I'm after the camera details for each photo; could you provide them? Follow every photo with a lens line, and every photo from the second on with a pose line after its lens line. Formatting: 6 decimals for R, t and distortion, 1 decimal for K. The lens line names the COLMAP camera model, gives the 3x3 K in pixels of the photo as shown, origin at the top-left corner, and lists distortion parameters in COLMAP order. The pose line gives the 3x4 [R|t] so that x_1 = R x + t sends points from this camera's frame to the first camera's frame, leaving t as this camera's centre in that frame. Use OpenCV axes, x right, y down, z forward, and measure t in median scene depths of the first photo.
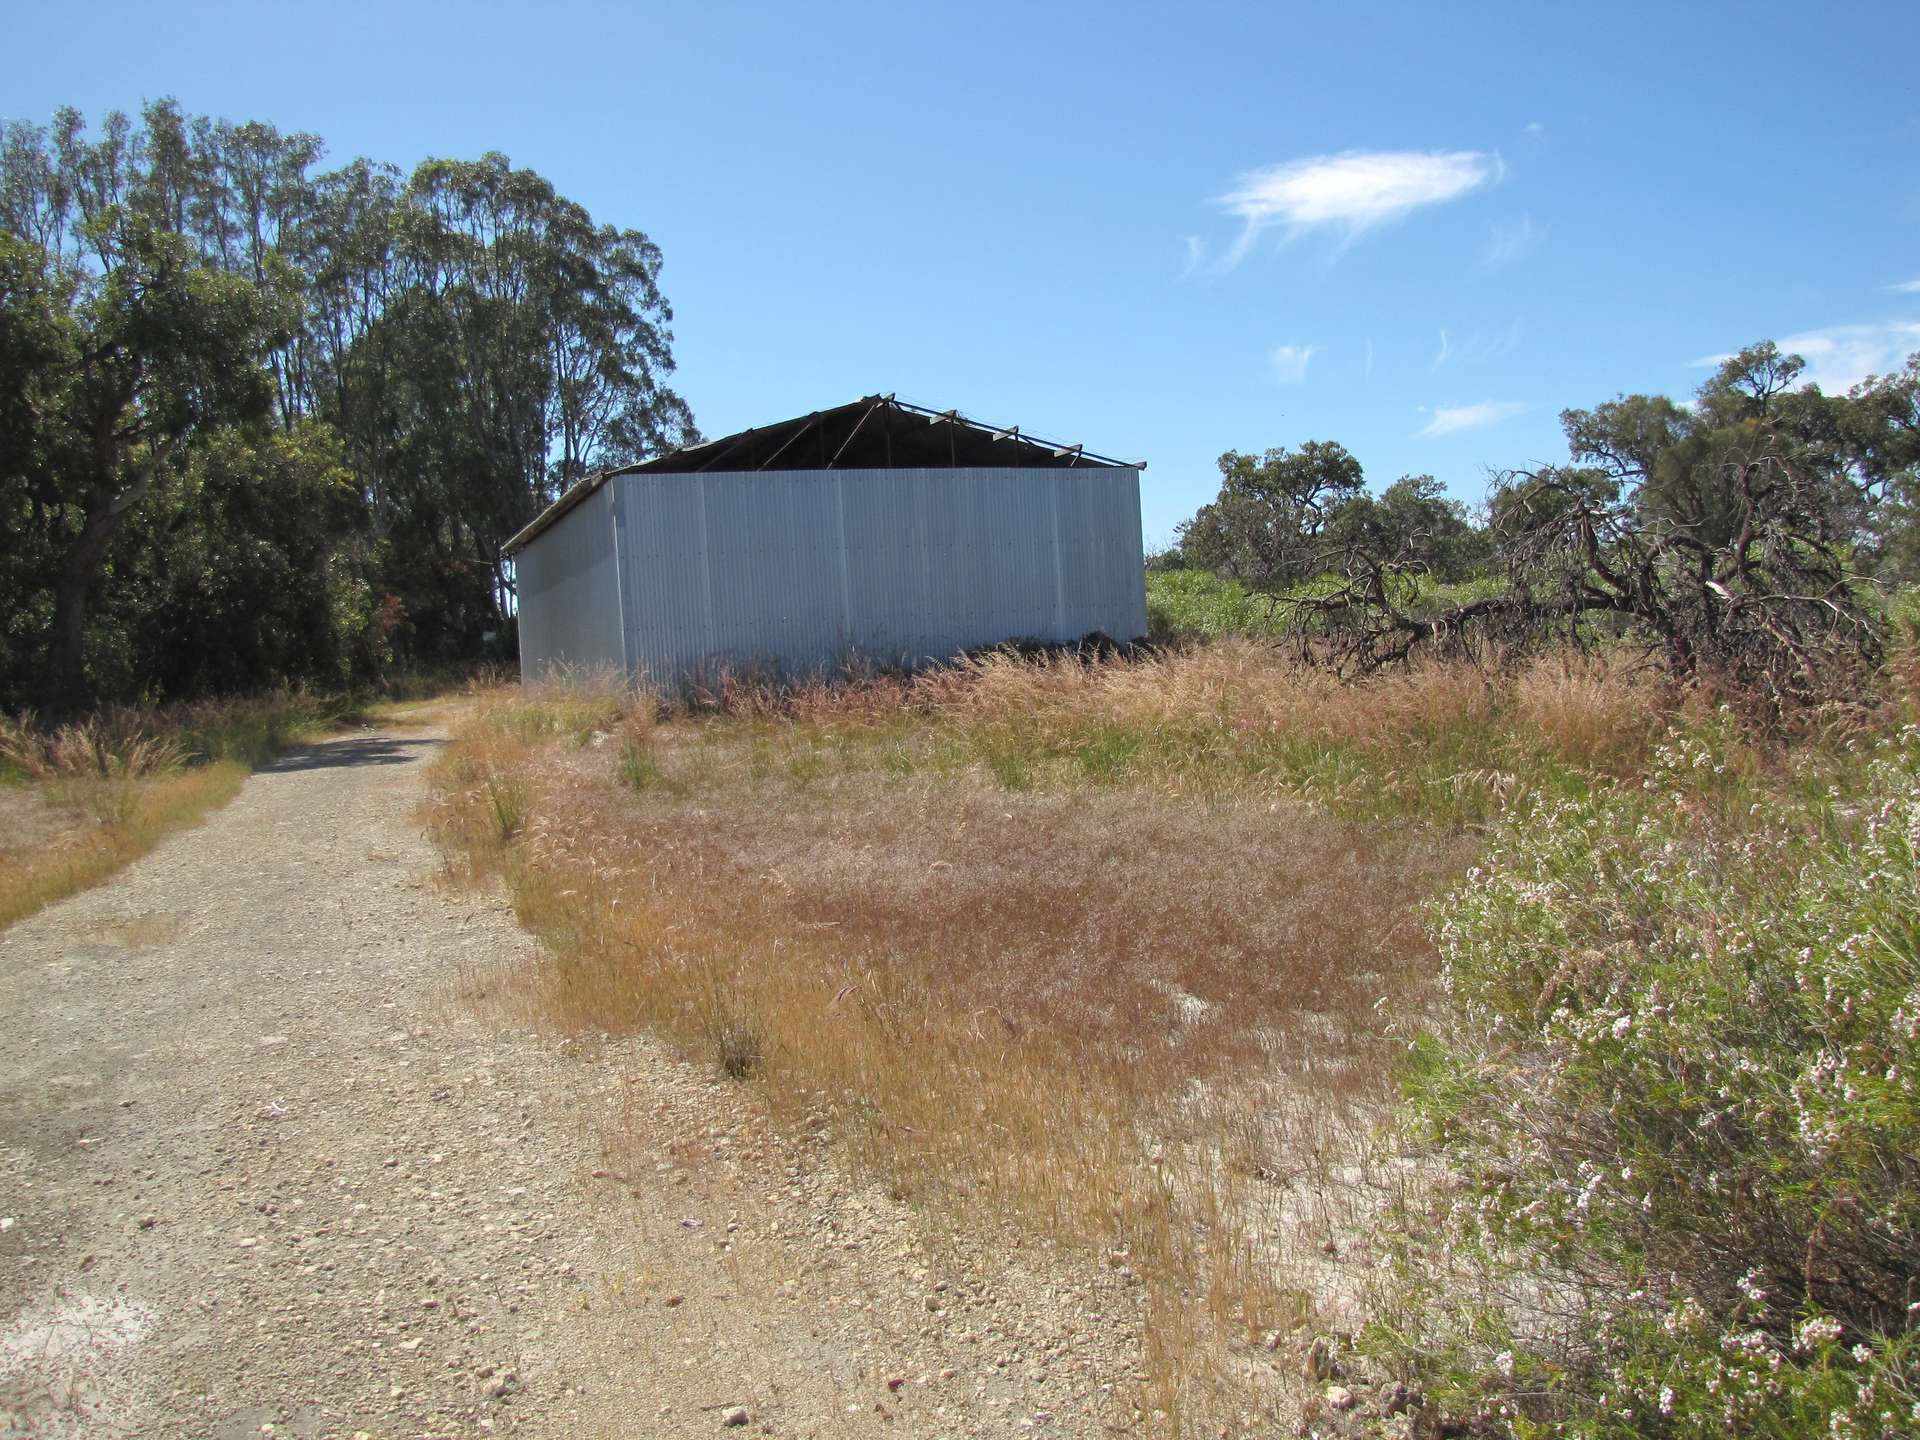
lens RADIAL K [[1716.0, 0, 960.0], [0, 1716.0, 720.0], [0, 0, 1]] dist [-0.219134, 0.216337]
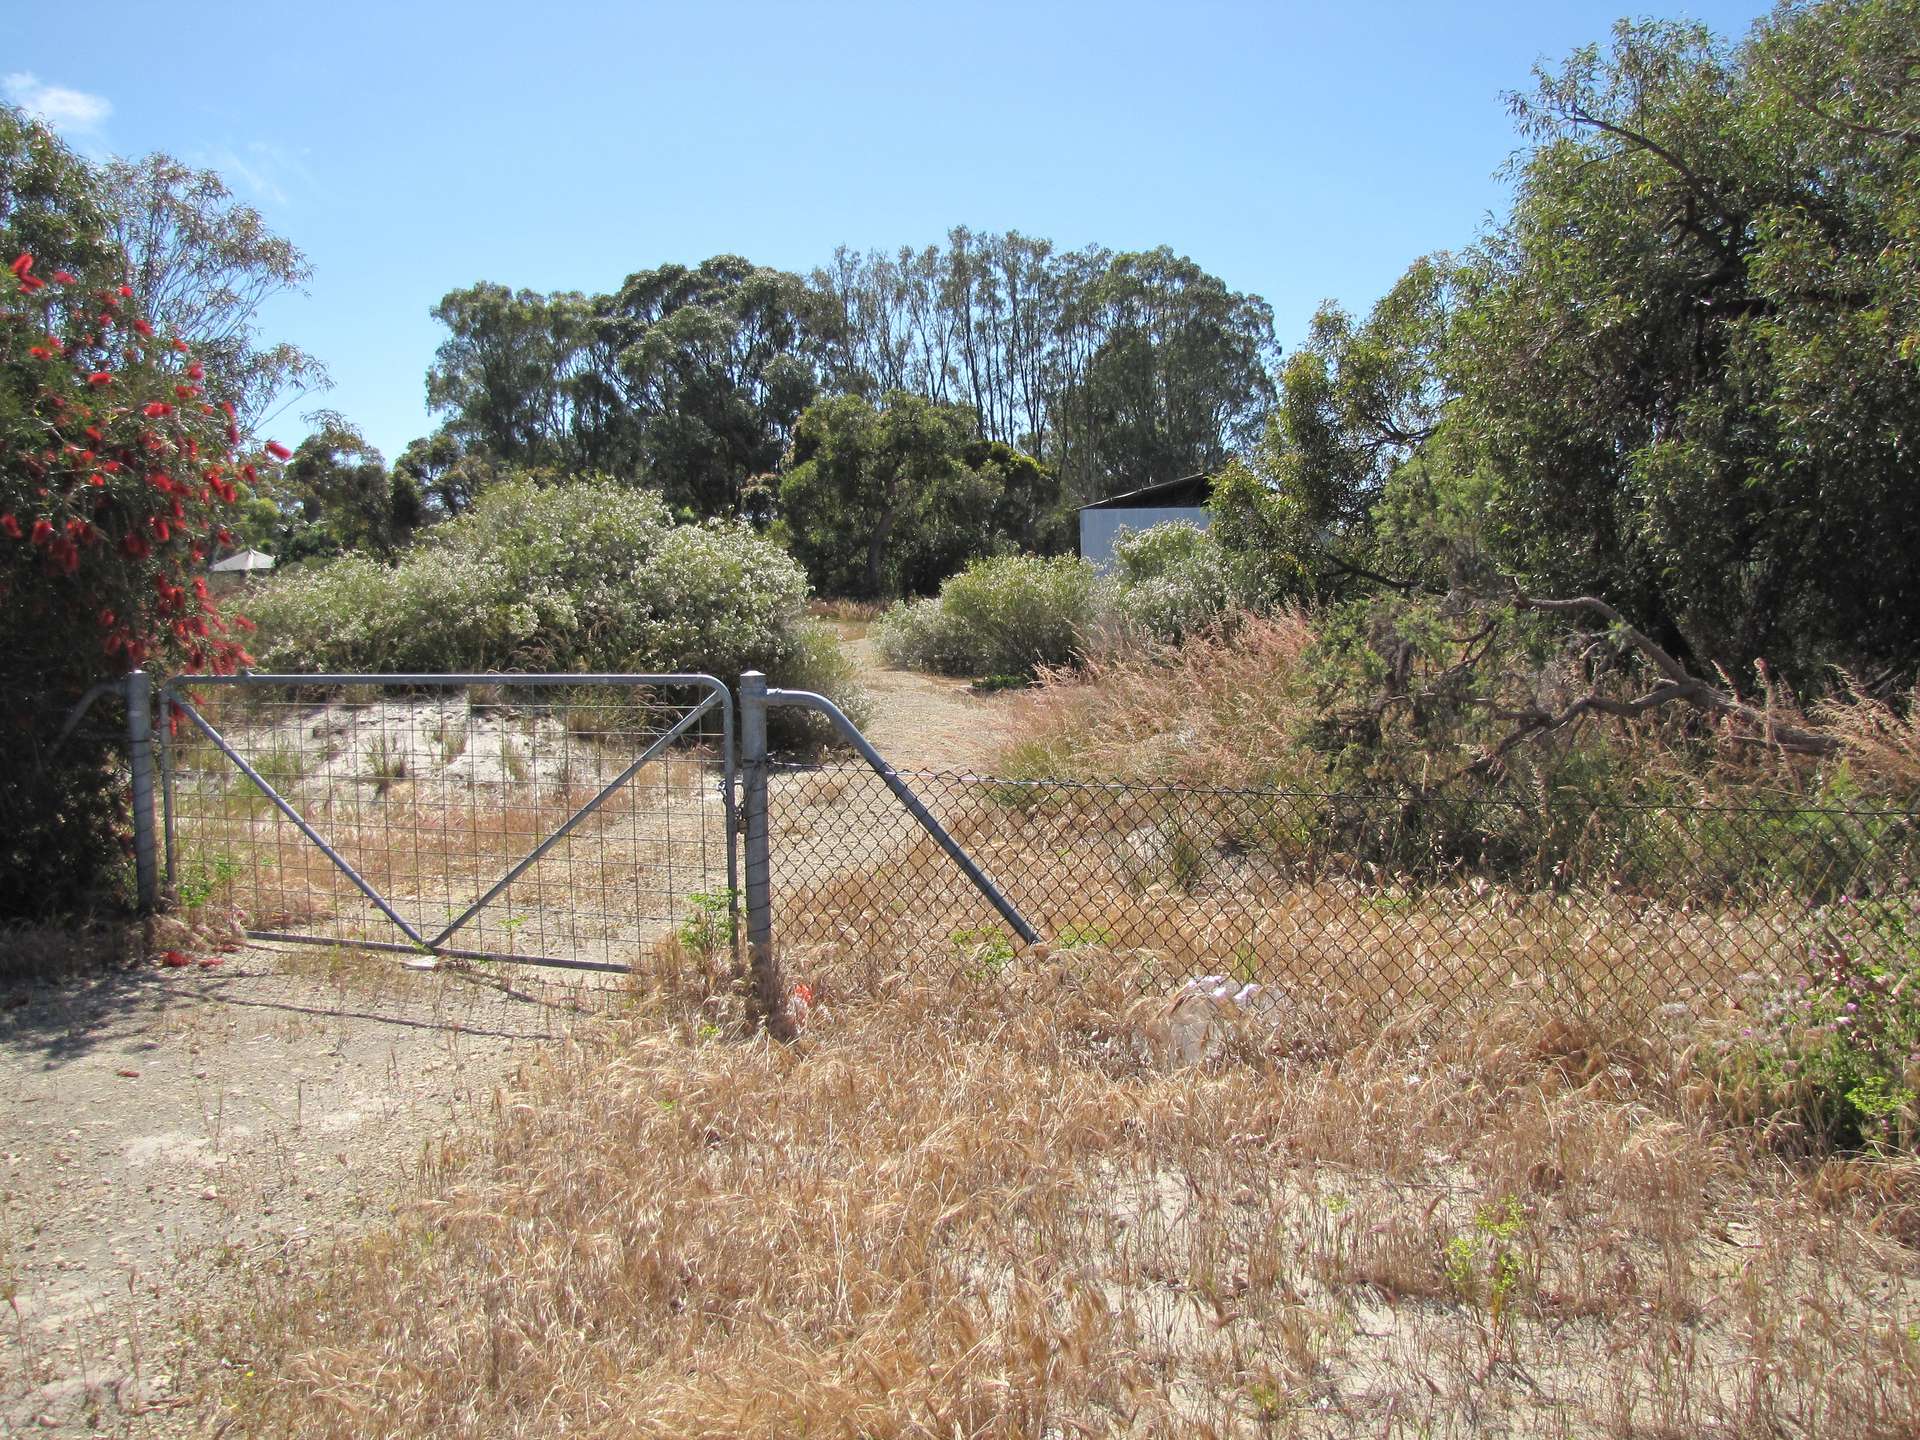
lens RADIAL K [[1716.0, 0, 960.0], [0, 1716.0, 720.0], [0, 0, 1]] dist [-0.219134, 0.216337]
pose [[0.883577, 0.065543, -0.463676, 0.295558], [-0.042774, 0.997313, 0.059466, 0.005681], [0.466328, -0.032710, 0.884007, -0.459195]]
